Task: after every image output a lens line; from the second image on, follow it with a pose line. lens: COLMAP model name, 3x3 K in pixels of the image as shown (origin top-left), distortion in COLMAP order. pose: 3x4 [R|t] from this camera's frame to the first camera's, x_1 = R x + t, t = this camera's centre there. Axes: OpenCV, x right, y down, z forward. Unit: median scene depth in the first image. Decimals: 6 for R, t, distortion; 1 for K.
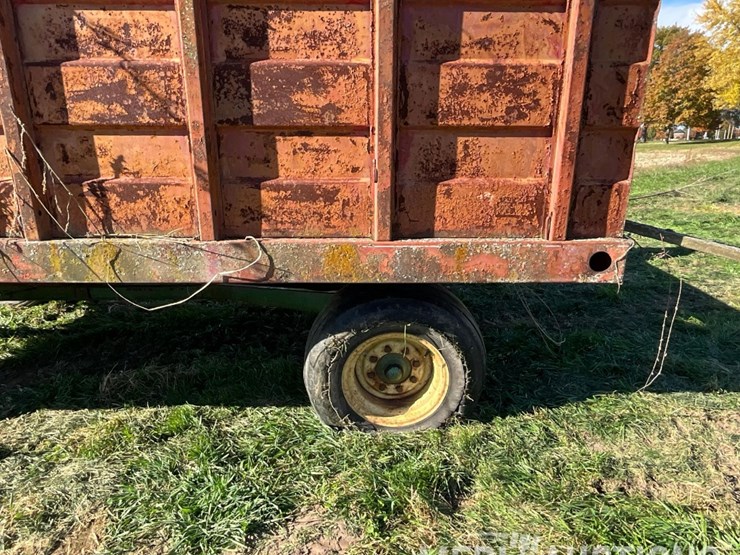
lens RADIAL K [[503.6, 0, 369.9], [0, 503.6, 278.8], [0, 0, 1]] dist [-0.005752, 0.000184]
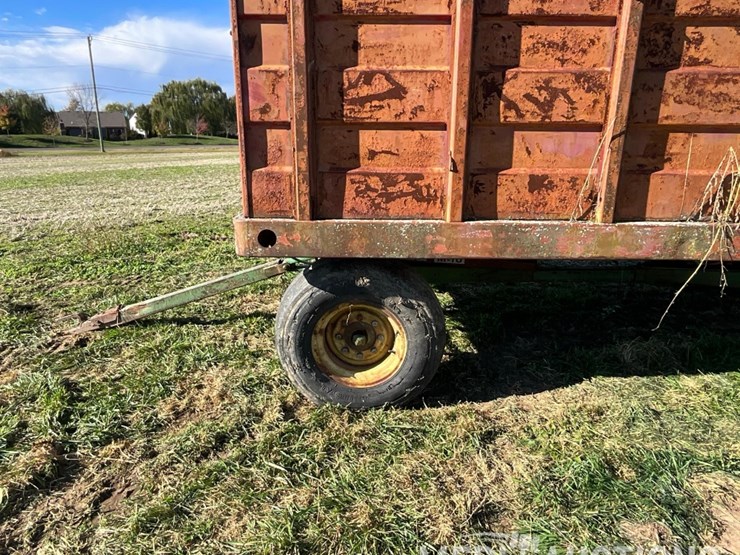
lens RADIAL K [[503.6, 0, 369.9], [0, 503.6, 278.8], [0, 0, 1]] dist [-0.005752, 0.000184]
pose [[0.999989, 0.004027, -0.002458, -1.529291], [-0.003995, 0.999906, 0.013111, 0.037300], [0.002511, -0.013101, 0.999911, -0.165069]]
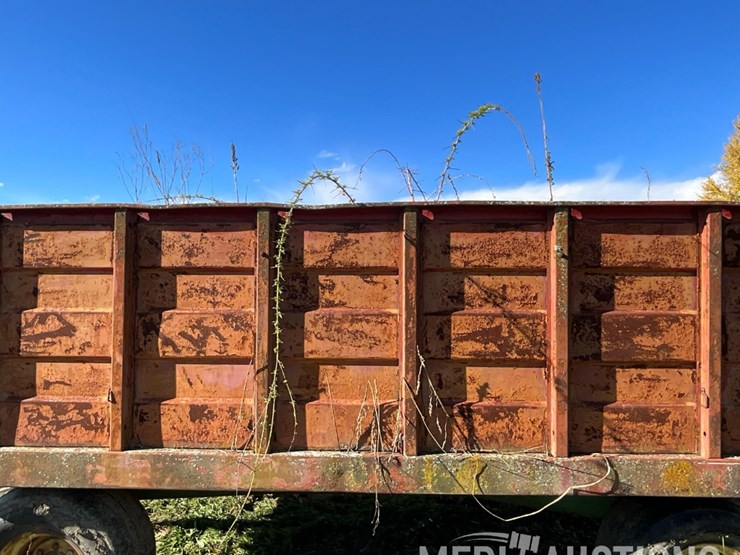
lens RADIAL K [[503.6, 0, 369.9], [0, 503.6, 278.8], [0, 0, 1]] dist [-0.005752, 0.000184]
pose [[0.999515, -0.001093, -0.031108, -0.712823], [-0.008617, 0.950604, -0.310287, -0.100739], [0.029910, 0.310405, 0.950134, -0.237216]]
